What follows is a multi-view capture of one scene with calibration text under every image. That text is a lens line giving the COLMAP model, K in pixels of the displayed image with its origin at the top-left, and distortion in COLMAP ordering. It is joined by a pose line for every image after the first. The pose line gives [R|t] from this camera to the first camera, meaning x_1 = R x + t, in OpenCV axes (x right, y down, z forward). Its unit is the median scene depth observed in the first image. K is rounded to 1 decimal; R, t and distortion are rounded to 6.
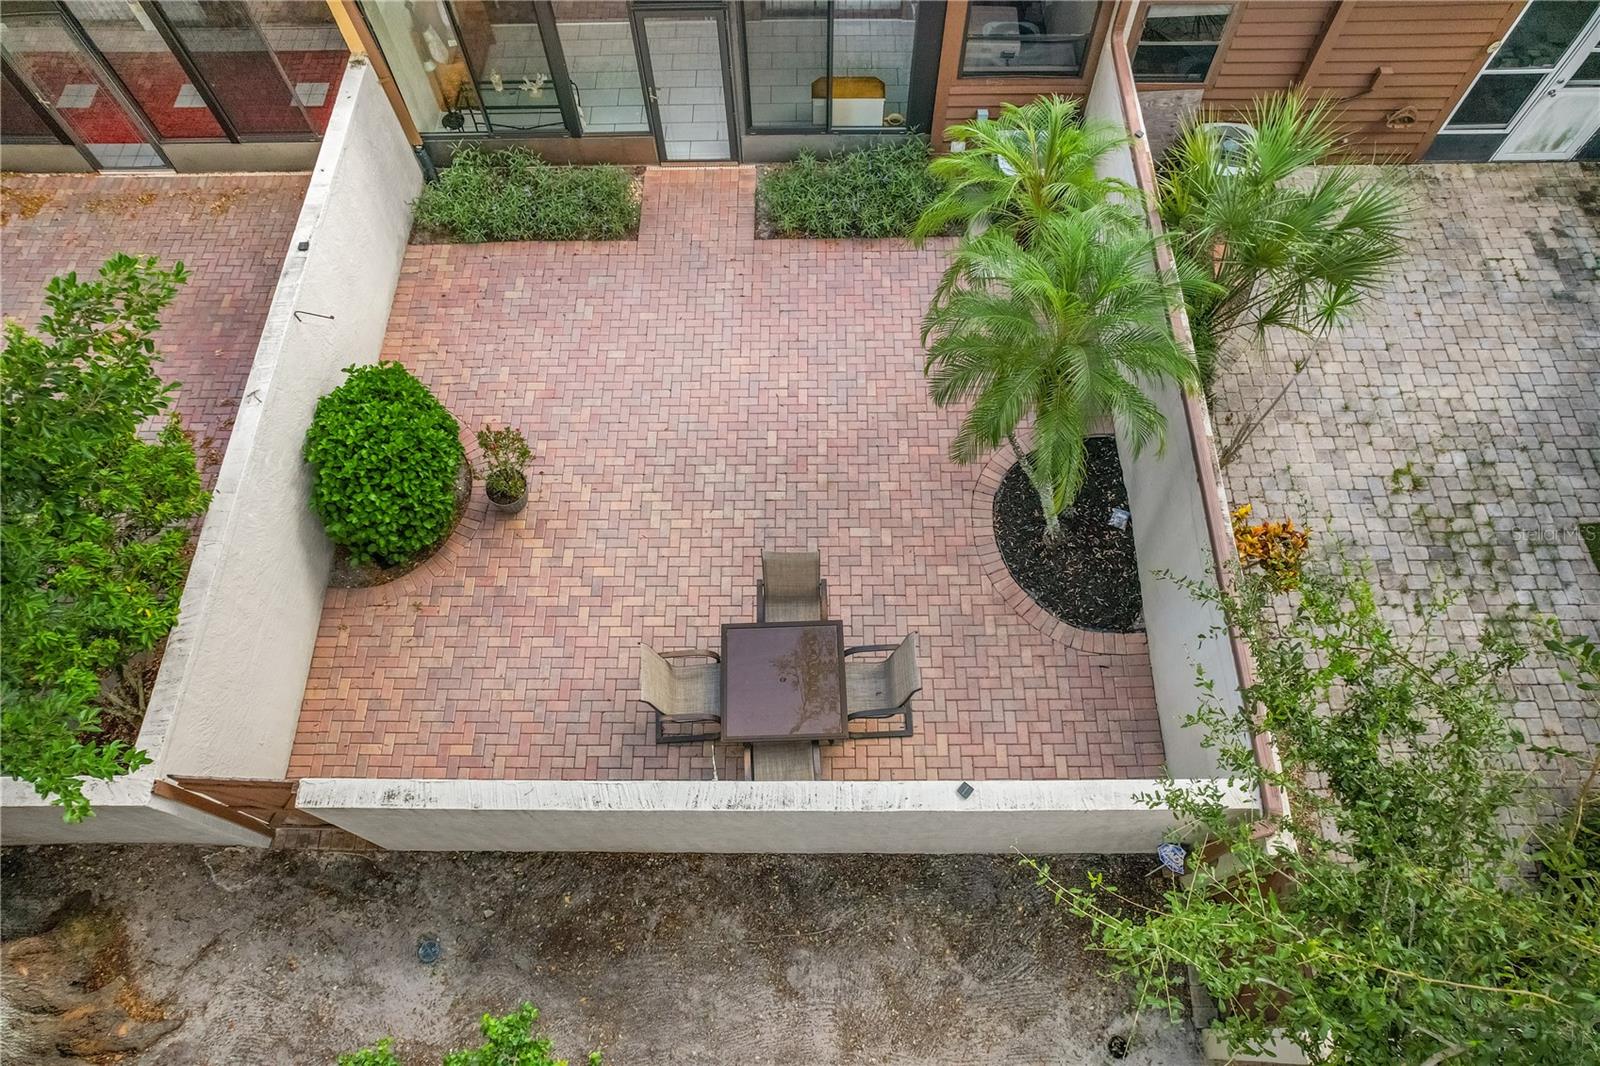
lens RADIAL K [[1018.1, 0, 806.9], [0, 1018.1, 526.5], [0, 0, 1]] dist [-0.071174, 0.059849]
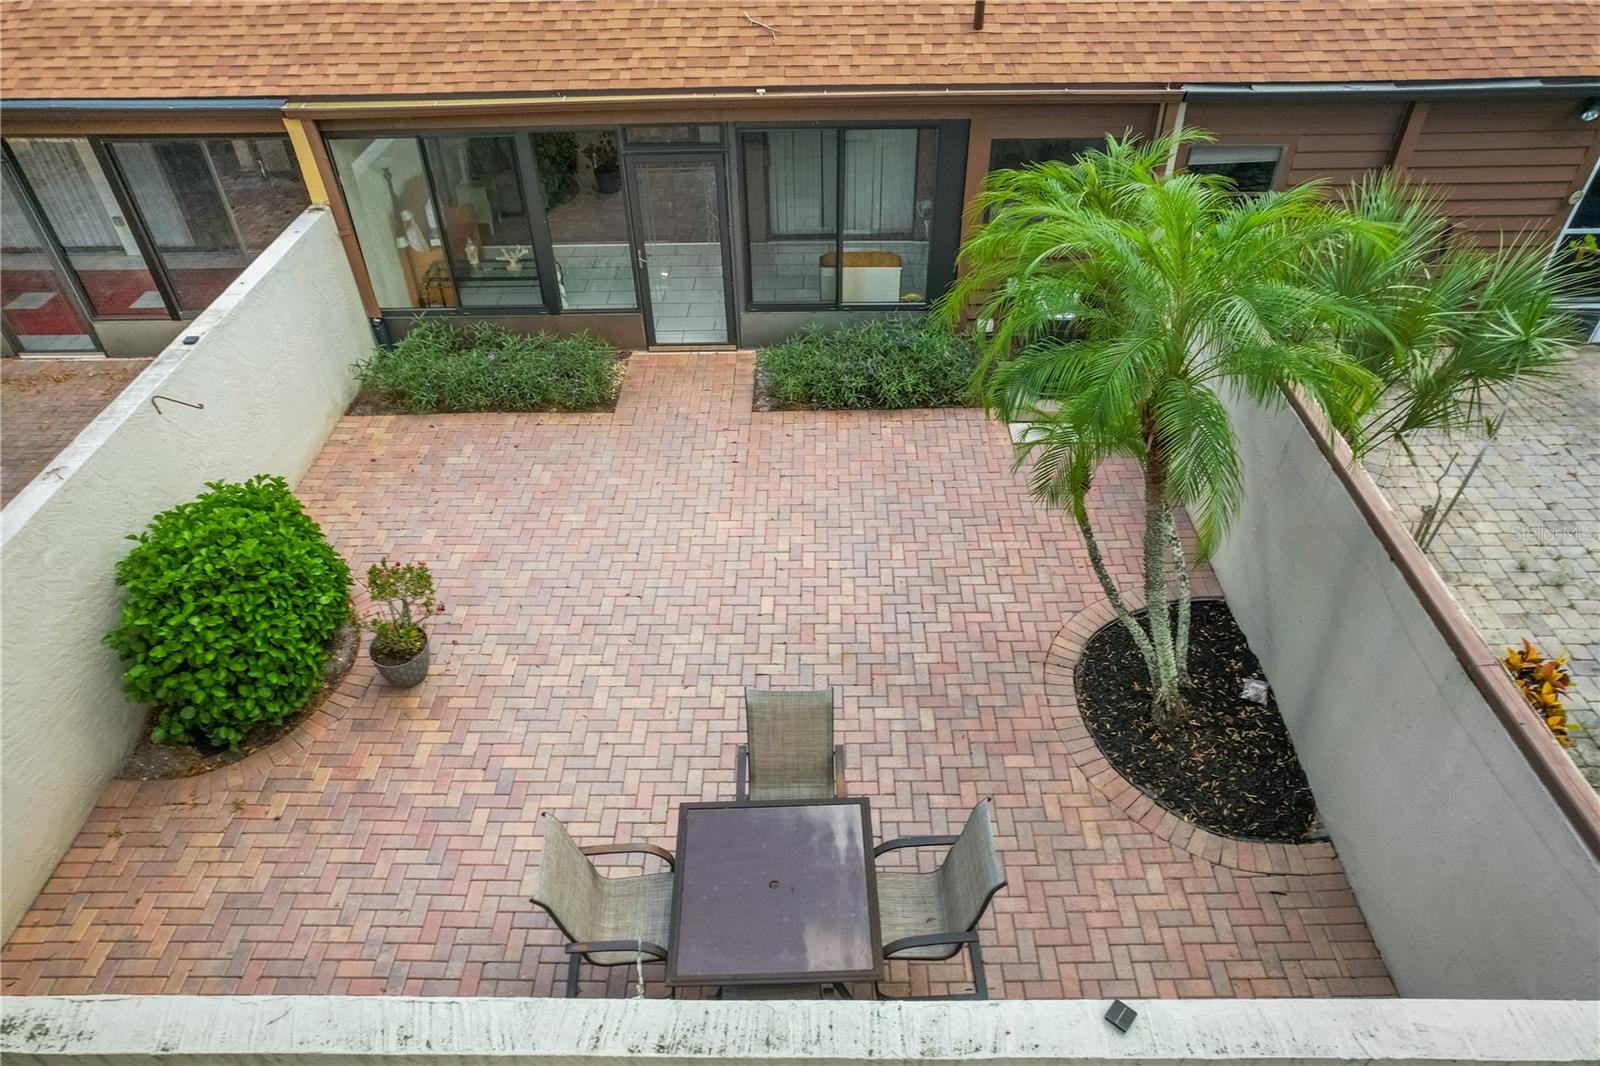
lens RADIAL K [[1018.1, 0, 803.8], [0, 1018.1, 529.6], [0, 0, 1]] dist [-0.071174, 0.059849]
pose [[0.999951, 0.001648, -0.009797, -0.000083], [-0.005358, 0.919900, -0.392118, 0.162886], [0.008366, 0.392151, 0.919863, 0.301550]]
